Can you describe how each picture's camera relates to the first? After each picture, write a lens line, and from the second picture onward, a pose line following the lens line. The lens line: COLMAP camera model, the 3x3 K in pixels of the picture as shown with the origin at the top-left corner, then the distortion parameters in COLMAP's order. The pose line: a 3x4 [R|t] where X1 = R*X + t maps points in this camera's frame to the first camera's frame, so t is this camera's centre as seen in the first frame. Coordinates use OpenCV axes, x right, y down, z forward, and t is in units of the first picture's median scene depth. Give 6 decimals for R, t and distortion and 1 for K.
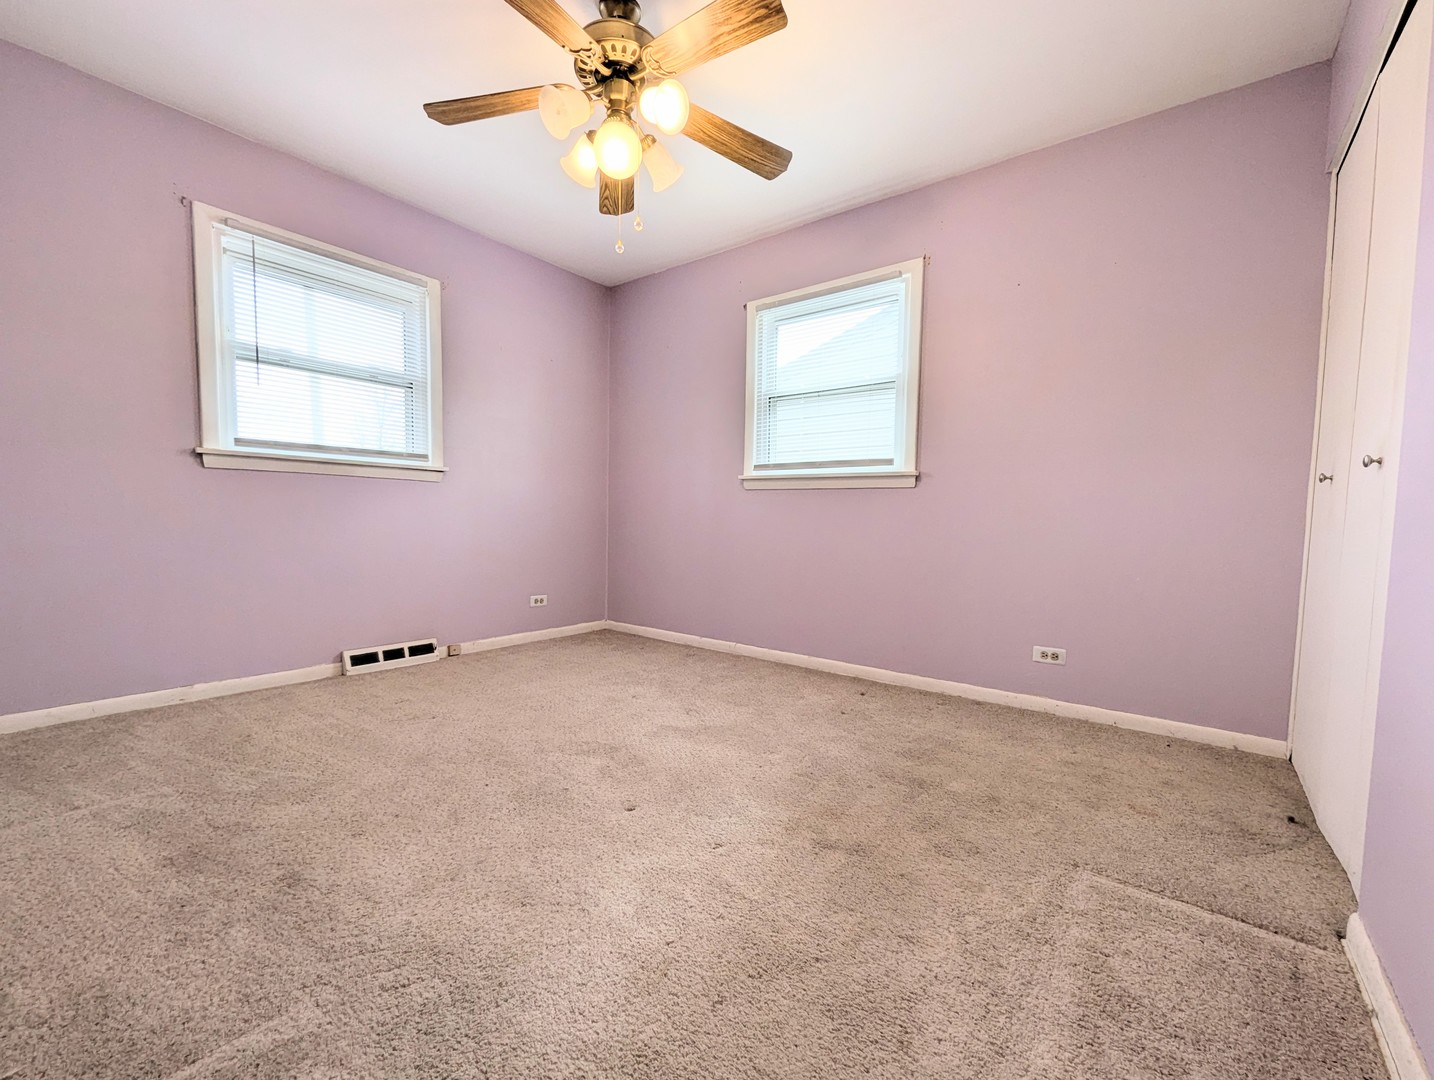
lens RADIAL K [[590.4, 0, 724.0], [0, 590.4, 559.8], [0, 0, 1]] dist [-0.013107, -0.000097]
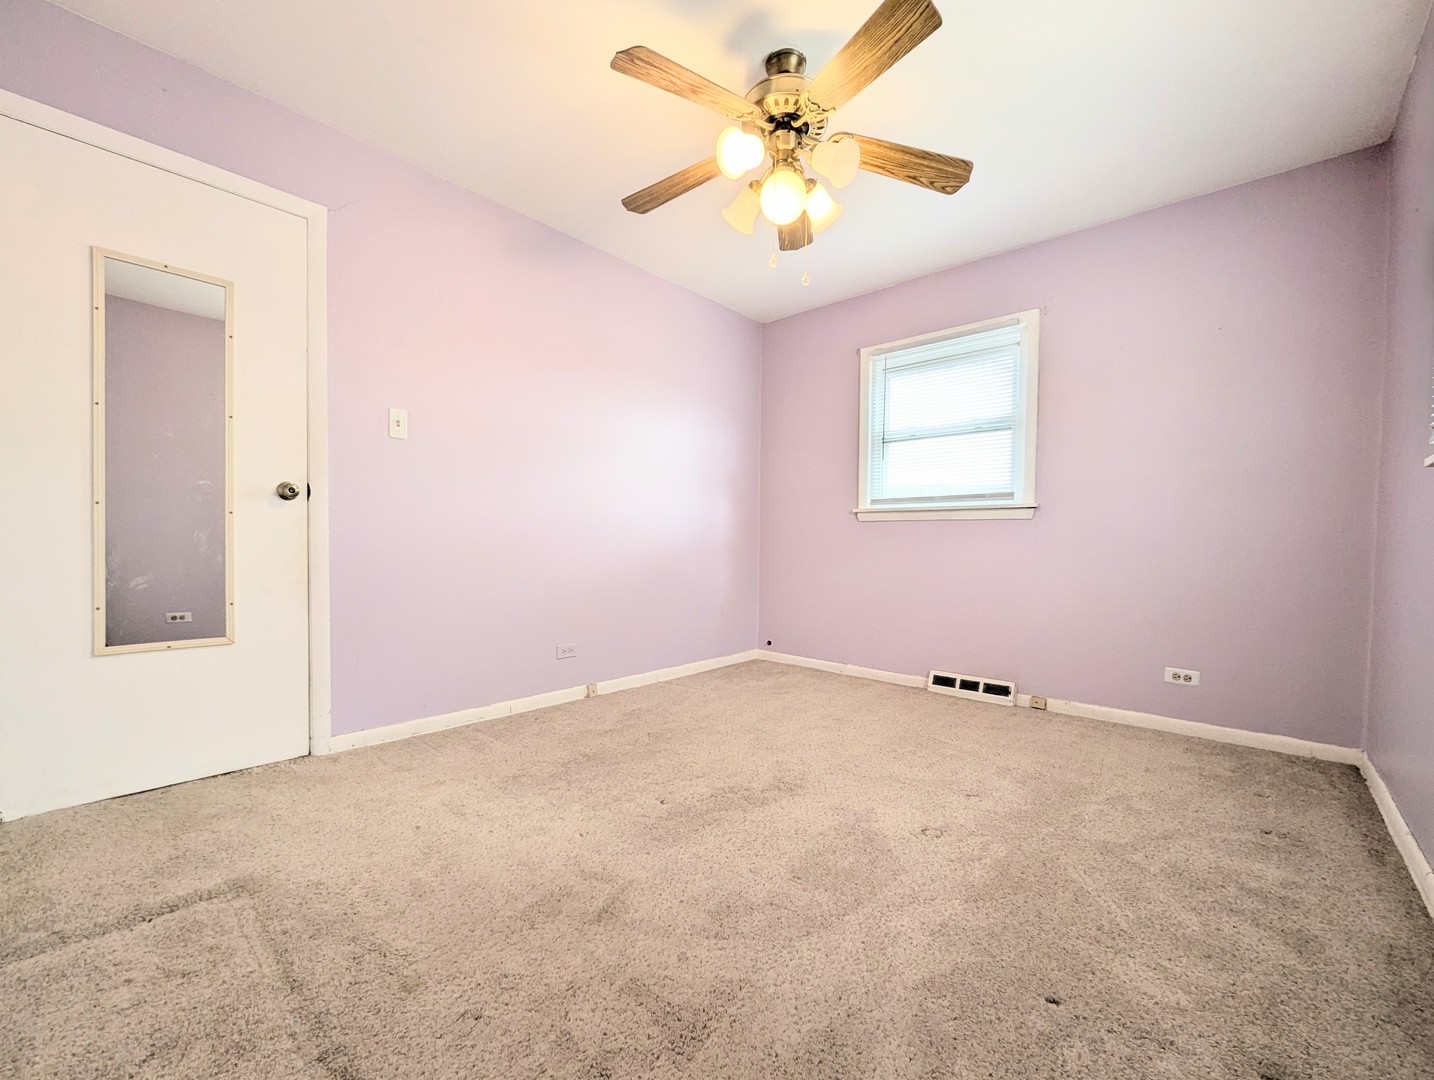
lens RADIAL K [[590.4, 0, 724.0], [0, 590.4, 559.8], [0, 0, 1]] dist [-0.013107, -0.000097]
pose [[-0.069772, 0.006531, -0.997542, 0.545710], [-0.085097, 0.996295, 0.012475, -0.041263], [0.993927, 0.085758, -0.068958, 0.643857]]
